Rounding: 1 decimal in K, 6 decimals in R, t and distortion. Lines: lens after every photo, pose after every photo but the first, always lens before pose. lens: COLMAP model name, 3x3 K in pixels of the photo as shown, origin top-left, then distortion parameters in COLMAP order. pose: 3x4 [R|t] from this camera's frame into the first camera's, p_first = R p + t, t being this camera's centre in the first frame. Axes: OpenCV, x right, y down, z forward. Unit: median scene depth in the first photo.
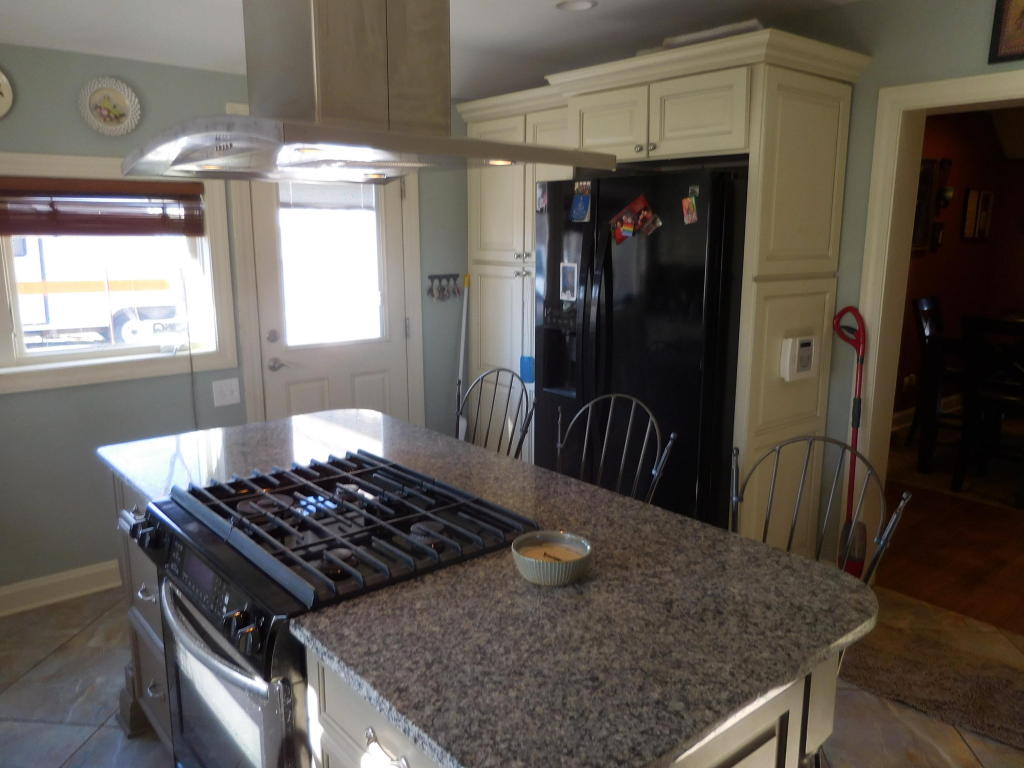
lens RADIAL K [[774.7, 0, 512.7], [0, 774.7, 377.5], [0, 0, 1]] dist [-0.005419, 0.008350]
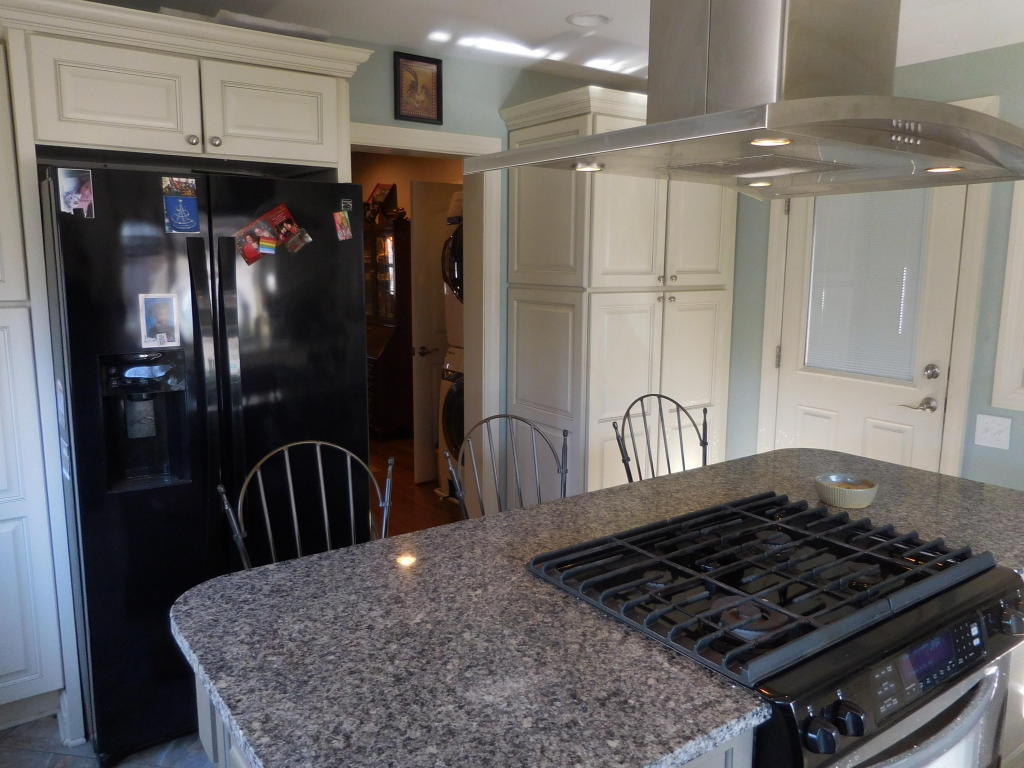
lens RADIAL K [[774.7, 0, 503.6], [0, 774.7, 383.1], [0, 0, 1]] dist [-0.005419, 0.008350]
pose [[0.083994, -0.163714, 0.982926, -0.610897], [0.182444, 0.972264, 0.146348, -0.119385], [-0.979622, 0.167036, 0.111533, 0.661561]]
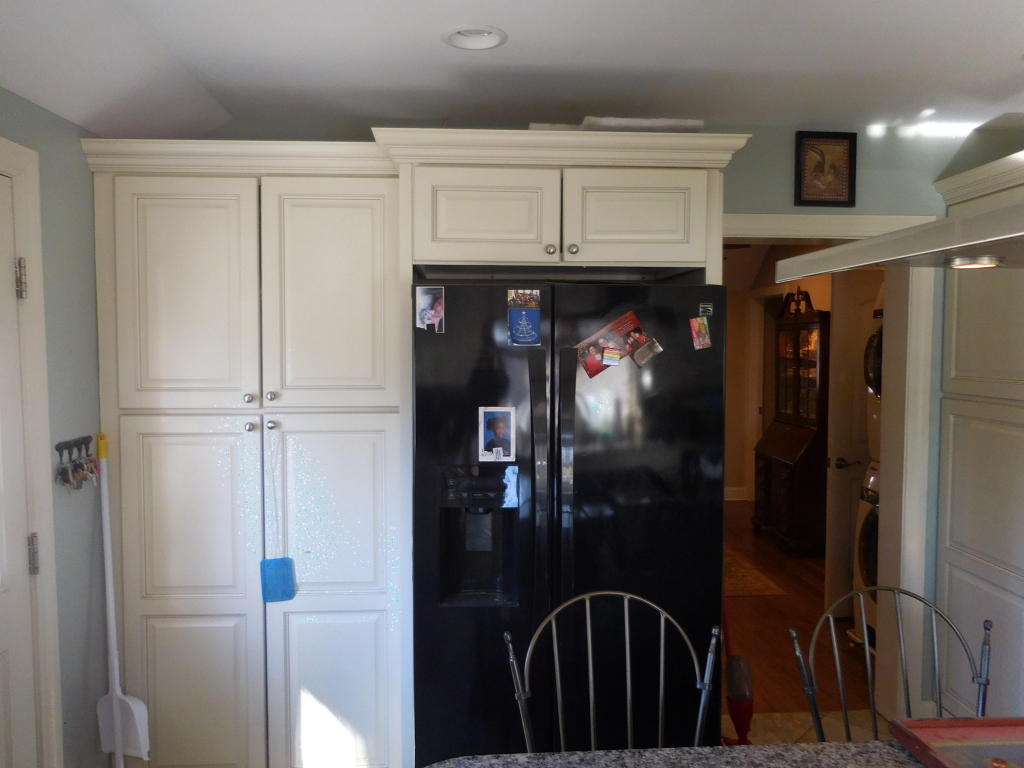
lens RADIAL K [[774.7, 0, 513.1], [0, 774.7, 384.9], [0, 0, 1]] dist [-0.005419, 0.008350]
pose [[0.593004, -0.048757, 0.803722, -0.474209], [0.154052, 0.986596, -0.053812, -0.133099], [-0.790325, 0.155726, 0.592567, 0.611942]]
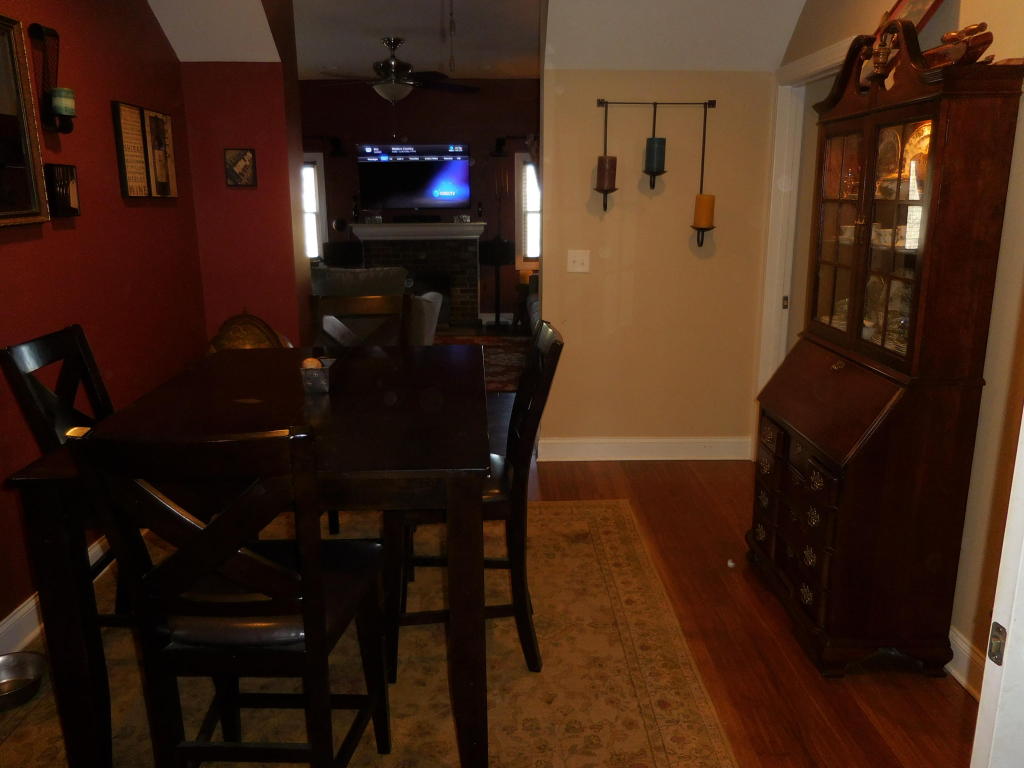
lens RADIAL K [[774.7, 0, 512.2], [0, 774.7, 386.2], [0, 0, 1]] dist [-0.005419, 0.008350]
pose [[0.631543, -0.193318, 0.750854, 0.687054], [0.155778, 0.980308, 0.121369, -0.161165], [-0.759531, 0.040316, 0.649221, 0.971074]]
